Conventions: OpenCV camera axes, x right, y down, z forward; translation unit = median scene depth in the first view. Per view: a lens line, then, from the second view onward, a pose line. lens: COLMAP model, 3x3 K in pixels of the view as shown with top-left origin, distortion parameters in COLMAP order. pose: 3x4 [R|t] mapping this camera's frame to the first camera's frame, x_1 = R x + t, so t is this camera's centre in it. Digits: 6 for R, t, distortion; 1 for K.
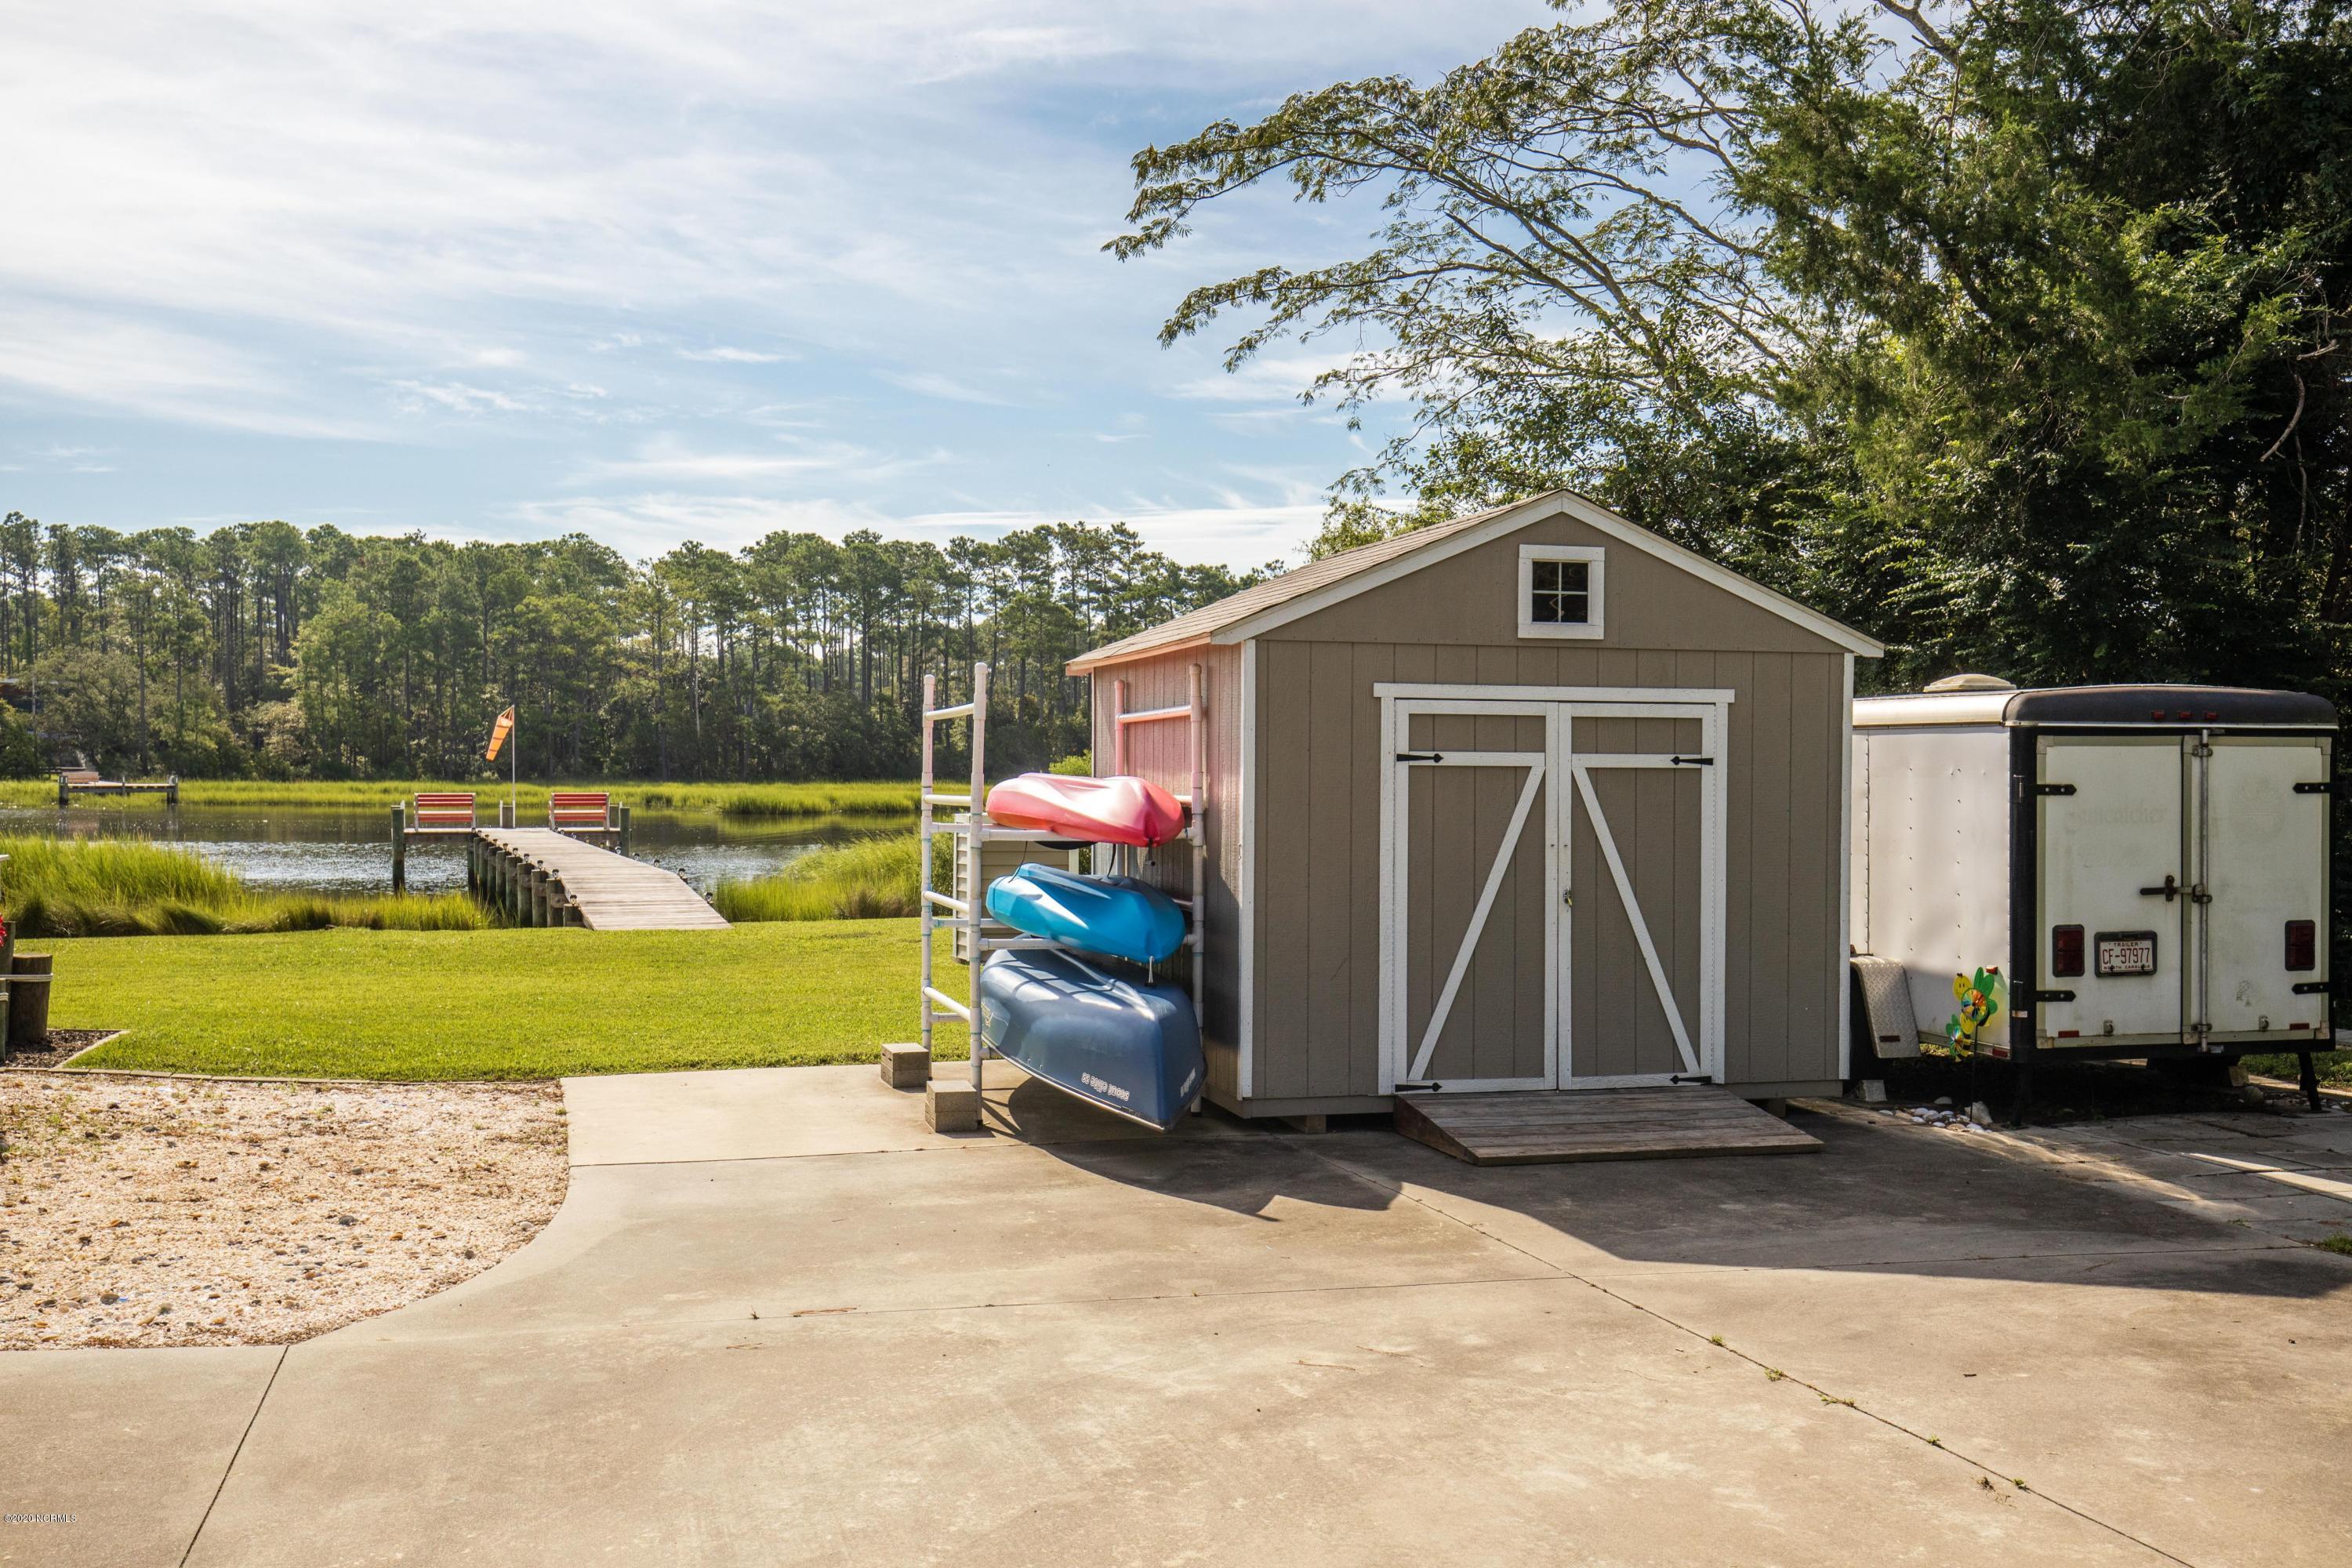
lens RADIAL K [[2272.8, 0, 1184.5], [0, 2272.8, 808.2], [0, 0, 1]] dist [0.058379, 0.000000]
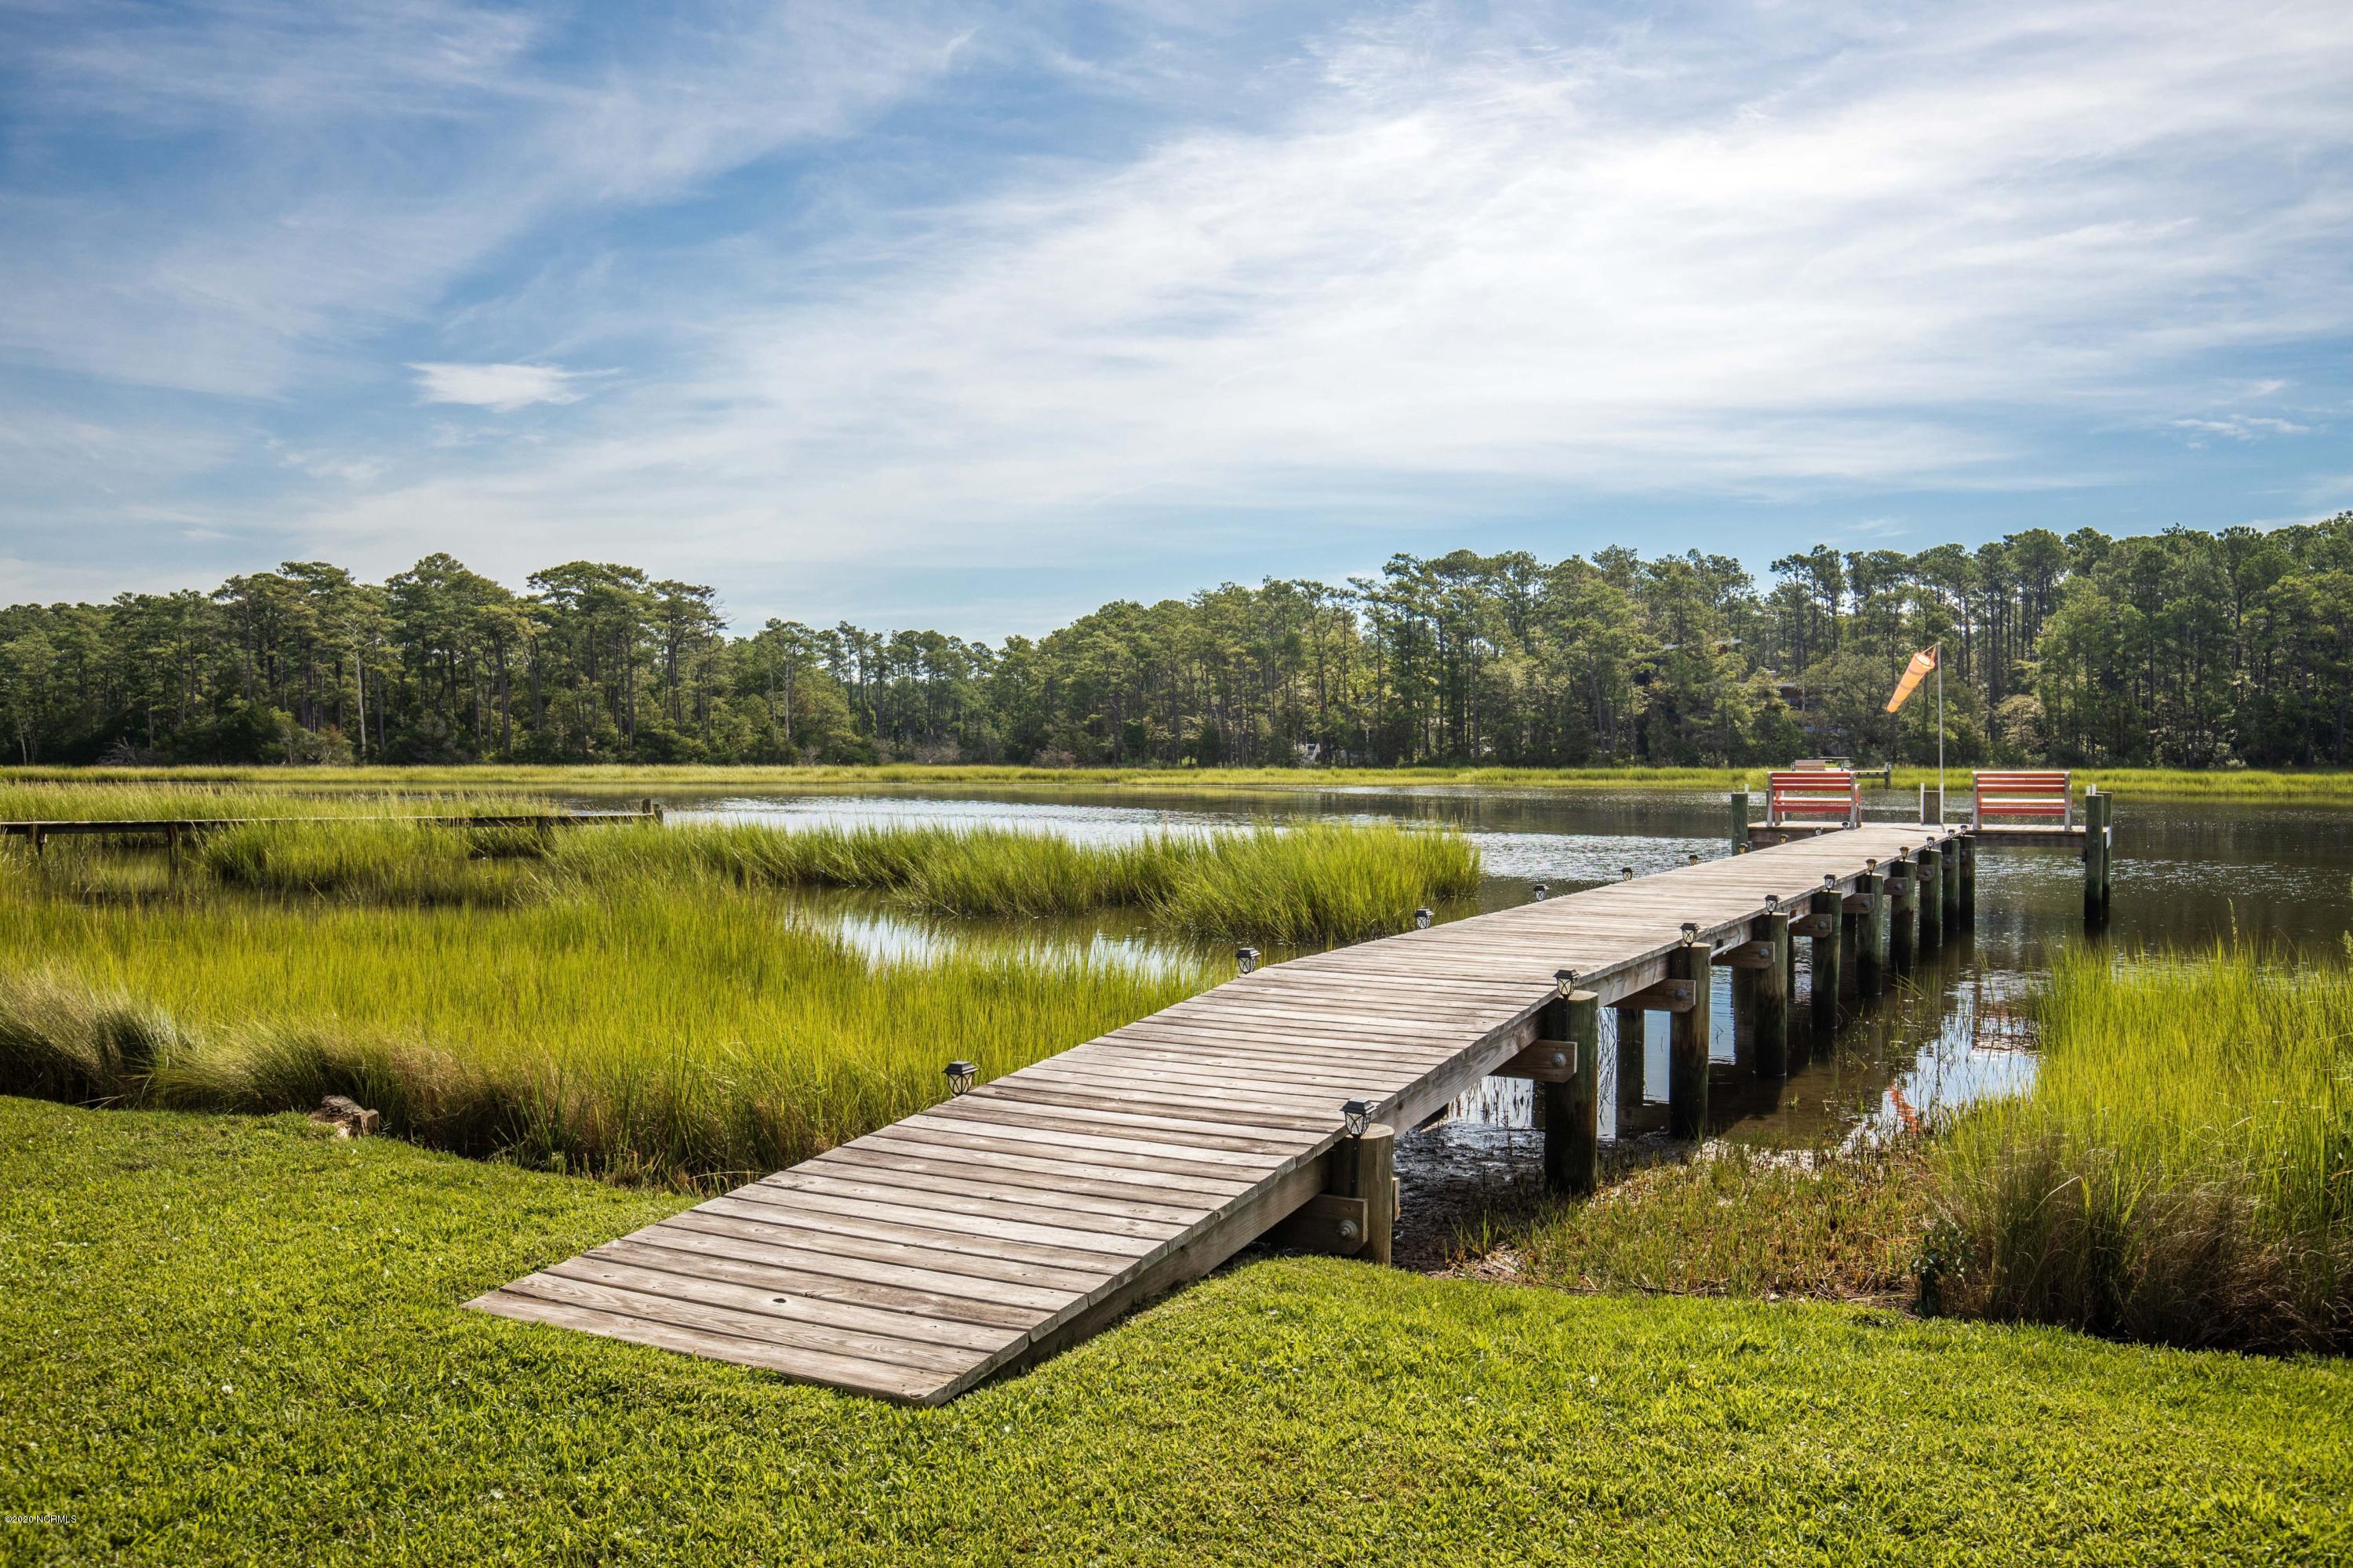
lens RADIAL K [[1853.9, 0, 1173.4], [0, 1853.9, 785.3], [0, 0, 1]] dist [0.027262, -0.000516]
pose [[0.667689, 0.006989, -0.744407, -0.012597], [-0.010742, 0.999942, -0.000246, 0.000073], [0.744363, 0.008161, 0.667726, 0.120130]]
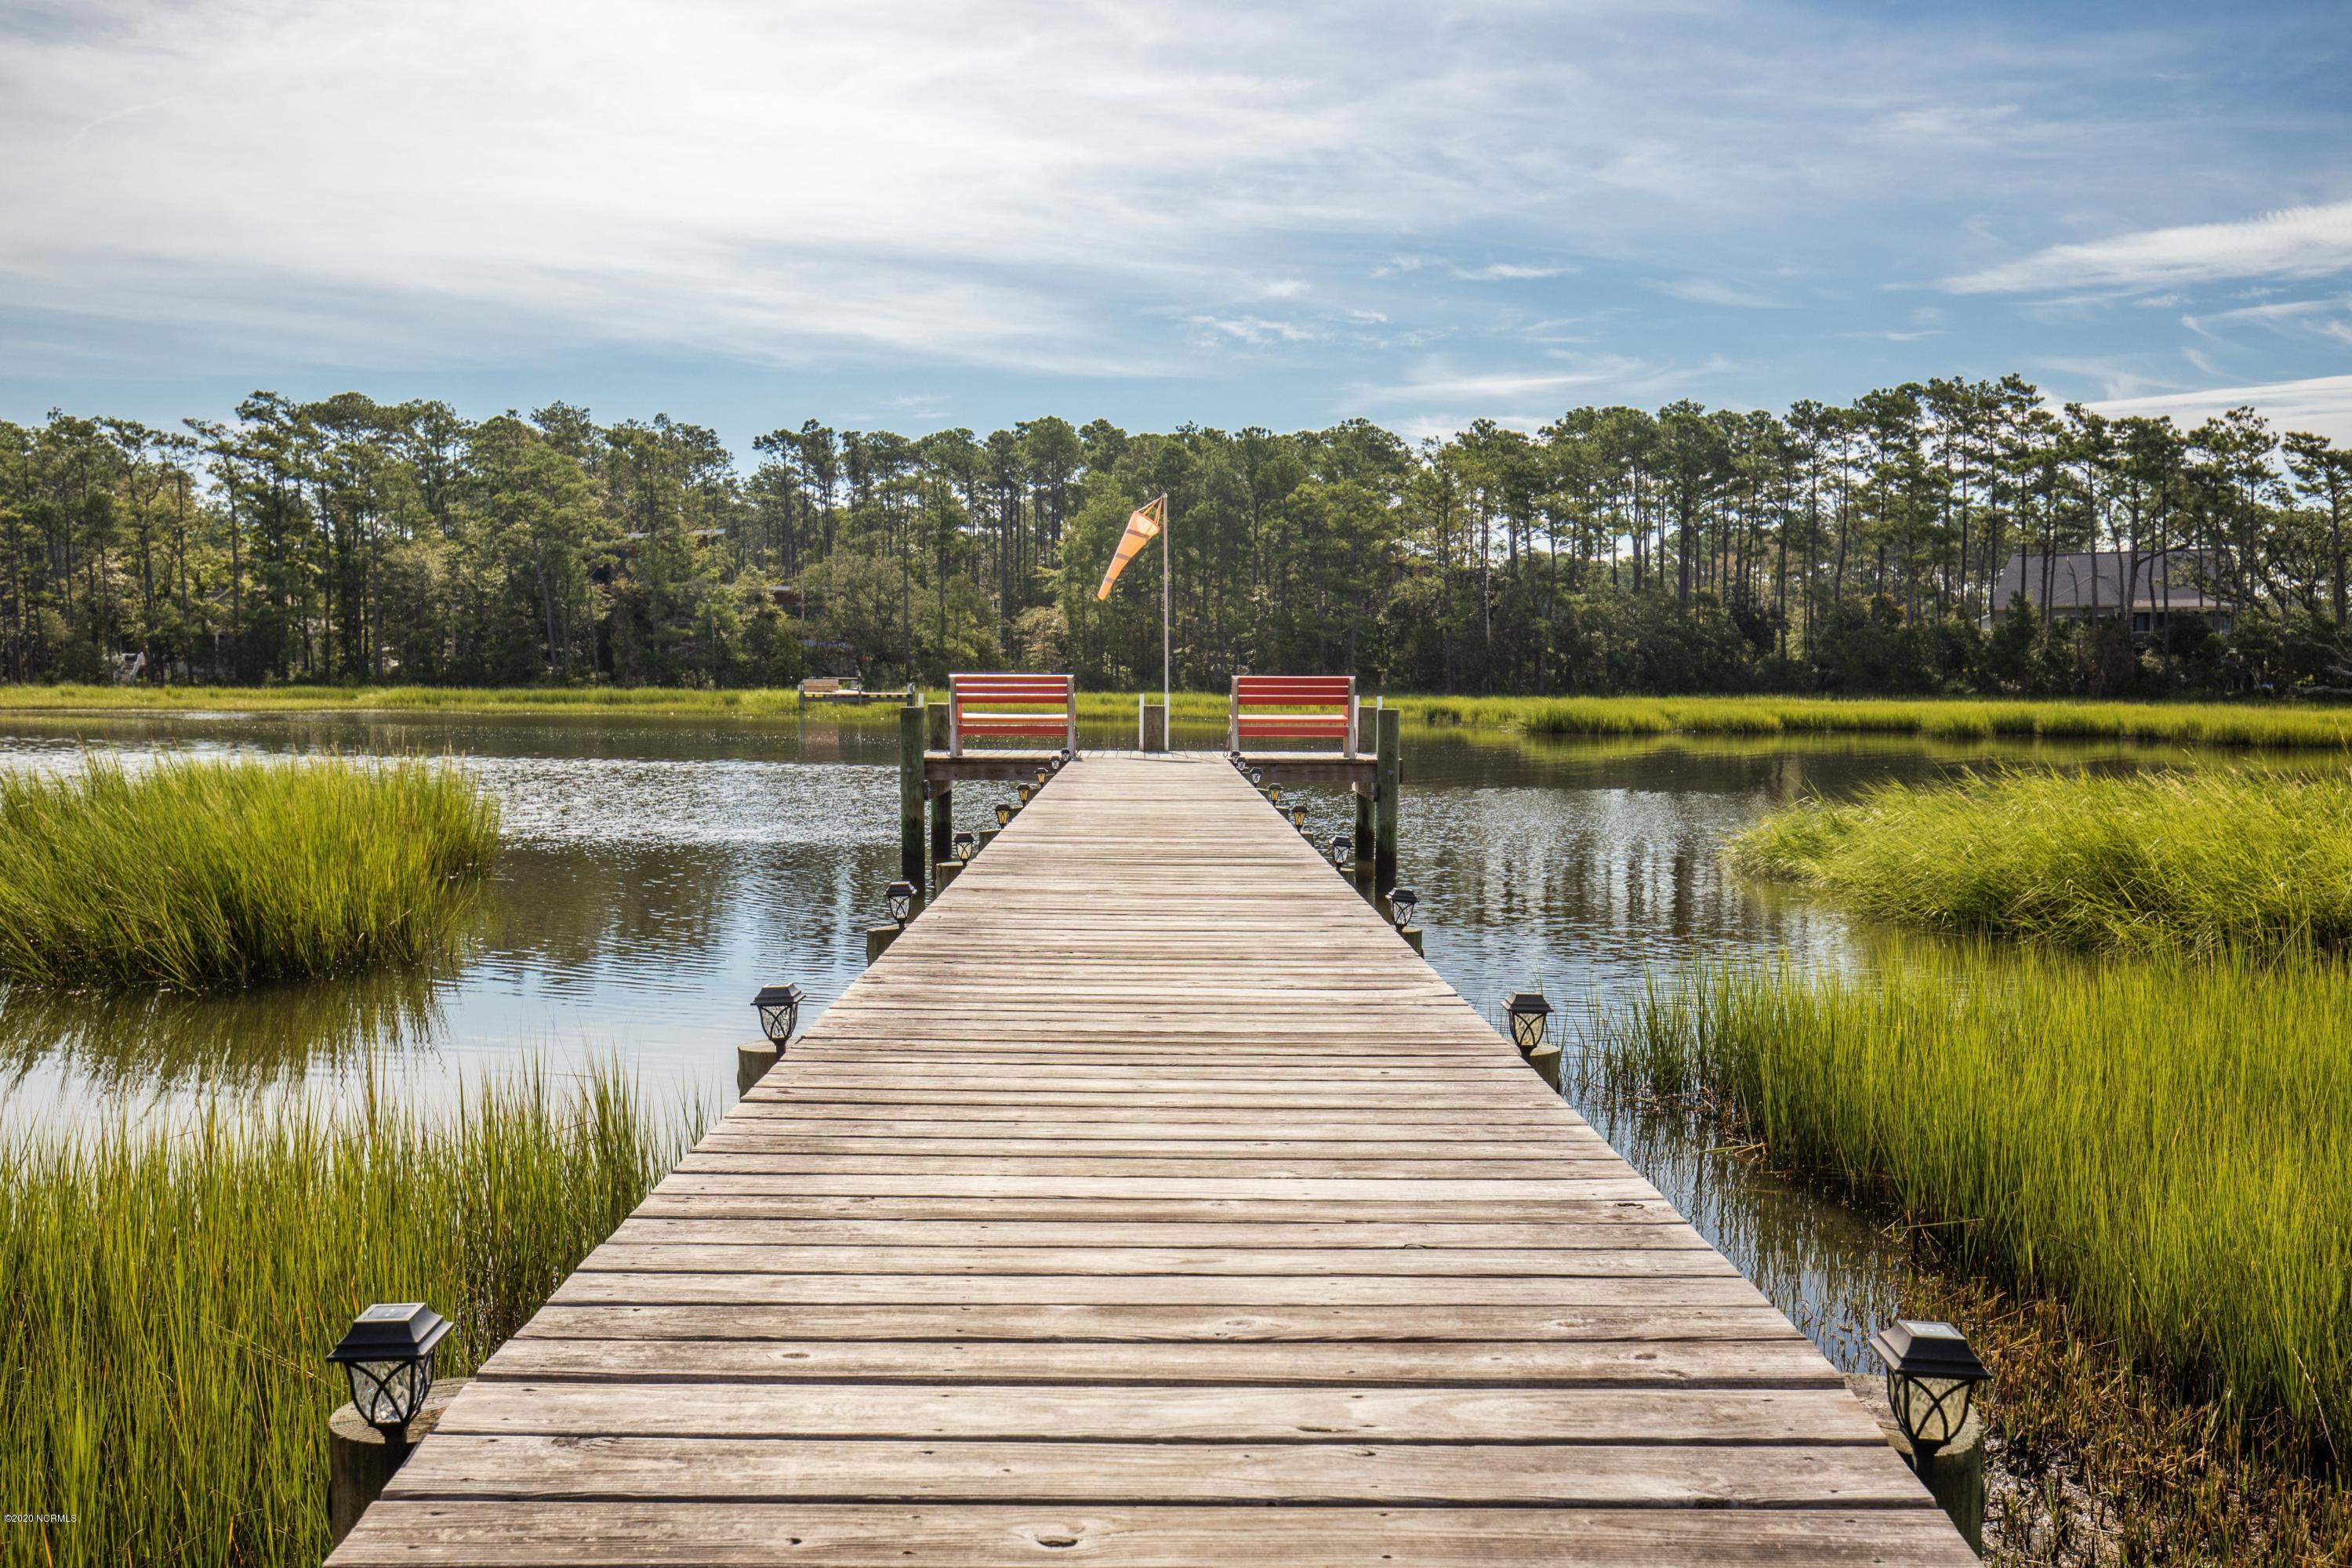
lens RADIAL K [[2272.8, 0, 1184.1], [0, 2272.8, 807.4], [0, 0, 1]] dist [0.058379, 0.000000]
pose [[0.944605, 0.020716, -0.327554, -0.037130], [-0.009566, 0.999320, 0.035616, 0.000940], [0.328069, -0.030510, 0.944161, 0.141758]]
